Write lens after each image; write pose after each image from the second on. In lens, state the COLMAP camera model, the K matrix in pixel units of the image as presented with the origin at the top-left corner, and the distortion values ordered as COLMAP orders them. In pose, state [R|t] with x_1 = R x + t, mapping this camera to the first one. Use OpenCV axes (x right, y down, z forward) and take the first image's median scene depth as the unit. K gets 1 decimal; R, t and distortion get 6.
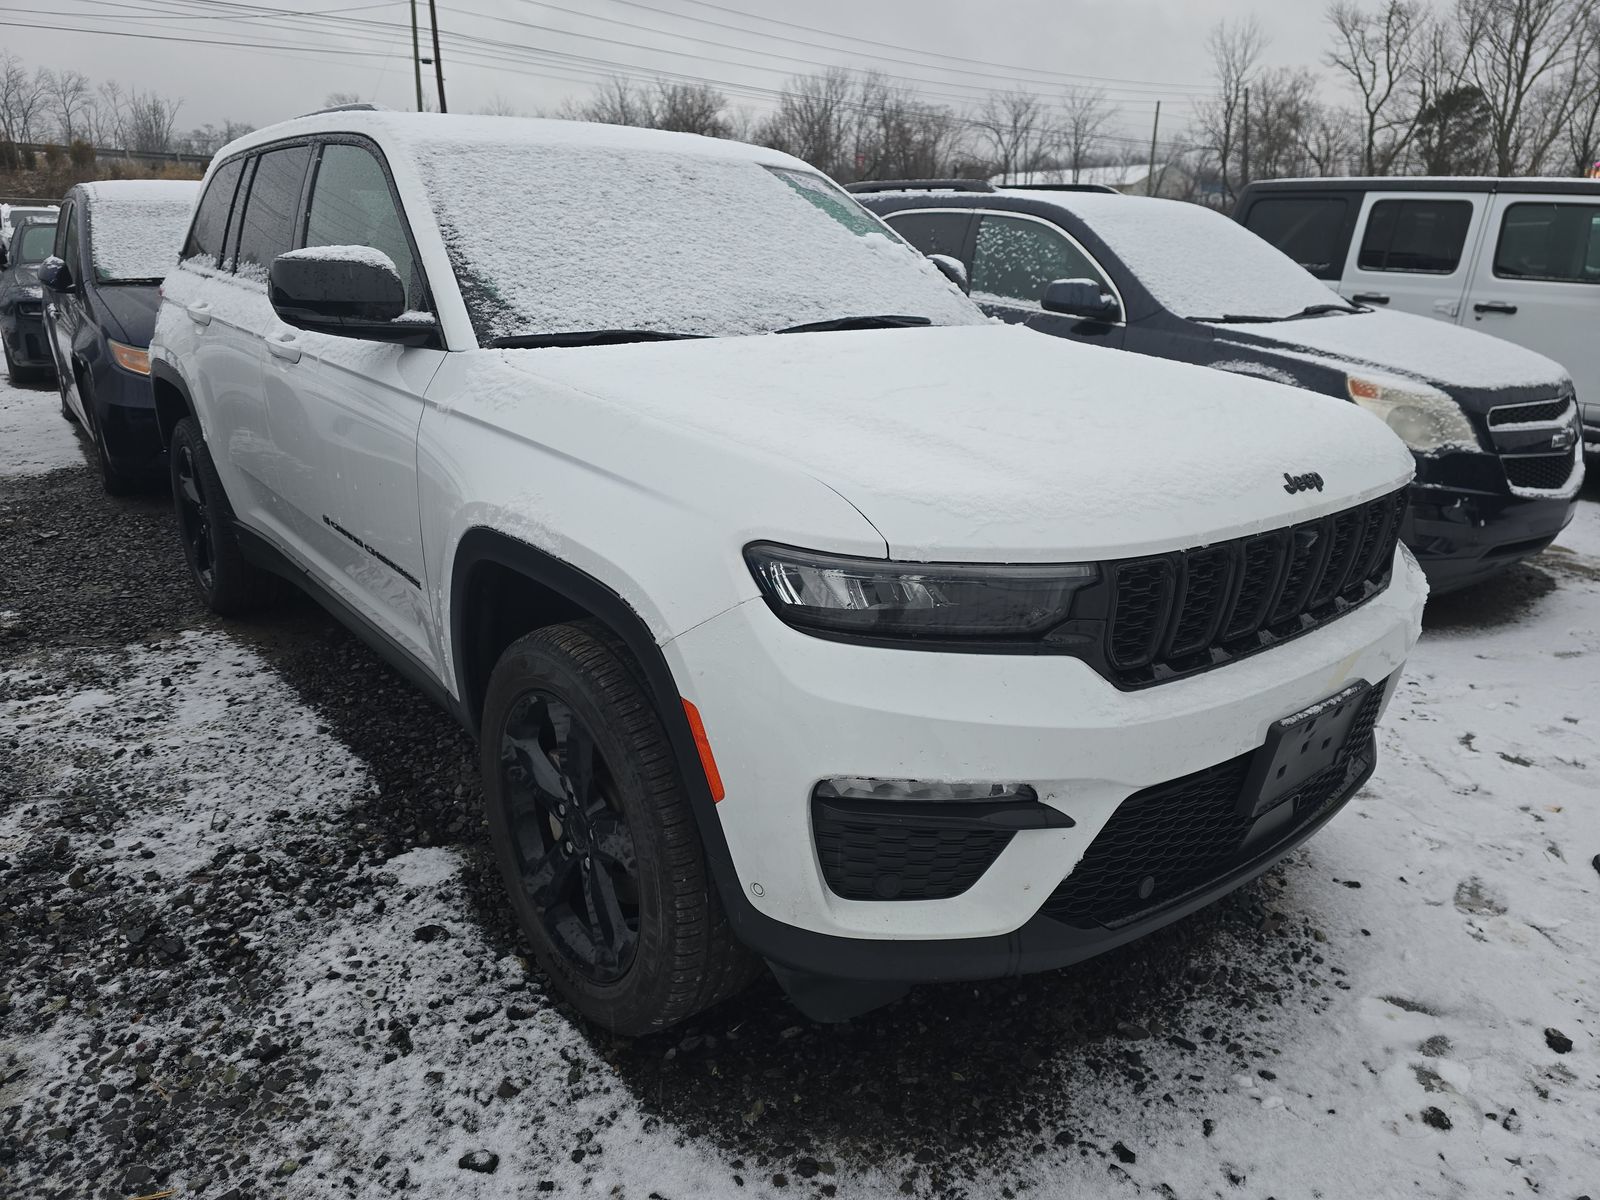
lens RADIAL K [[1036.5, 0, 800.0], [0, 1036.5, 600.0], [0, 0, 1]] dist [0.058055, -0.047295]
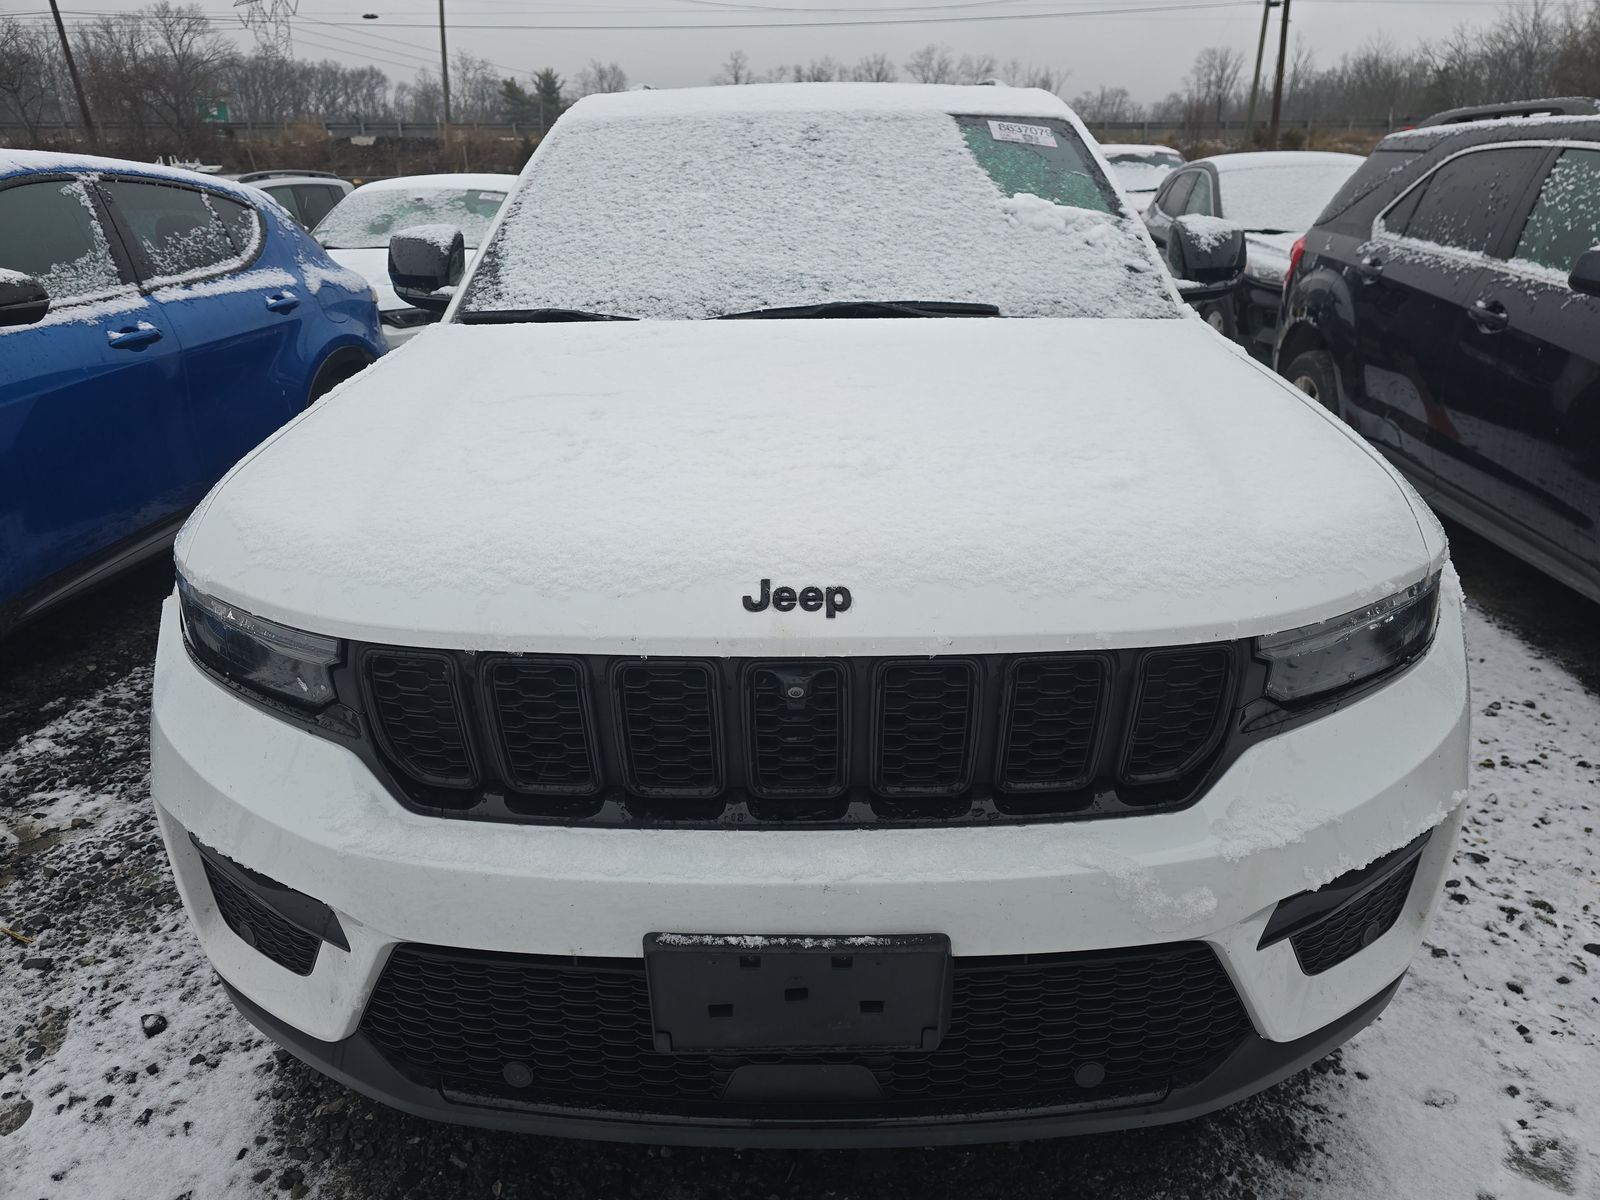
lens RADIAL K [[1036.5, 0, 800.0], [0, 1036.5, 600.0], [0, 0, 1]] dist [0.058055, -0.047295]
pose [[0.774242, 0.204977, -0.598776, 0.540019], [-0.182891, 0.978199, 0.098378, -0.108976], [0.605887, 0.033343, 0.794851, 0.309368]]
